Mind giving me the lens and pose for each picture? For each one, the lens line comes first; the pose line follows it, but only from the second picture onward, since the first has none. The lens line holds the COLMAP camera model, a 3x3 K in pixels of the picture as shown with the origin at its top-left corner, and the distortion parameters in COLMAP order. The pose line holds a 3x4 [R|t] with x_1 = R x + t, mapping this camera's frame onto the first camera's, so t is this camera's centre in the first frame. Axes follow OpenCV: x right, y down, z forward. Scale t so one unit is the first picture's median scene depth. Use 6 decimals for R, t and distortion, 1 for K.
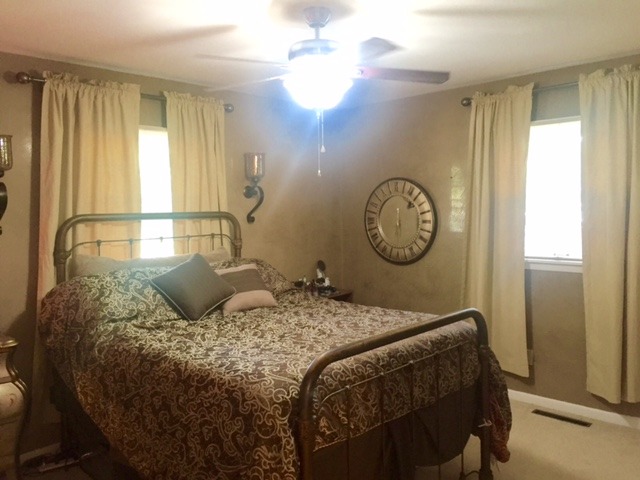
lens RADIAL K [[548.5, 0, 322.3], [0, 548.5, 238.7], [0, 0, 1]] dist [0.094832, -0.119666]
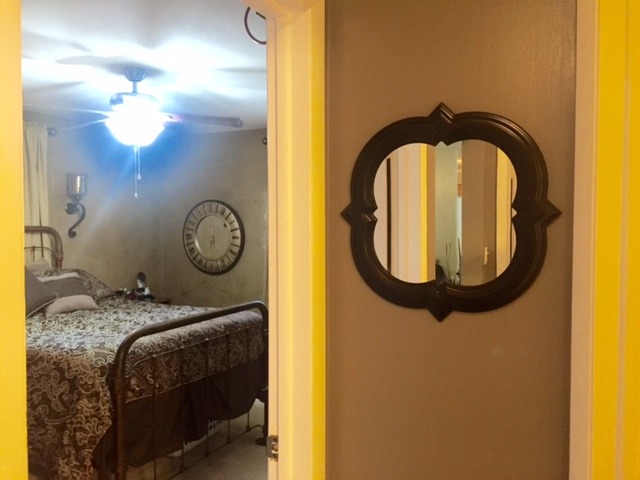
lens RADIAL K [[548.5, 0, 322.3], [0, 548.5, 238.7], [0, 0, 1]] dist [0.094832, -0.119666]
pose [[0.954953, 0.009227, 0.296613, 0.026099], [0.001588, 0.999343, -0.036203, 0.024731], [-0.296752, 0.035043, 0.954311, -0.323512]]
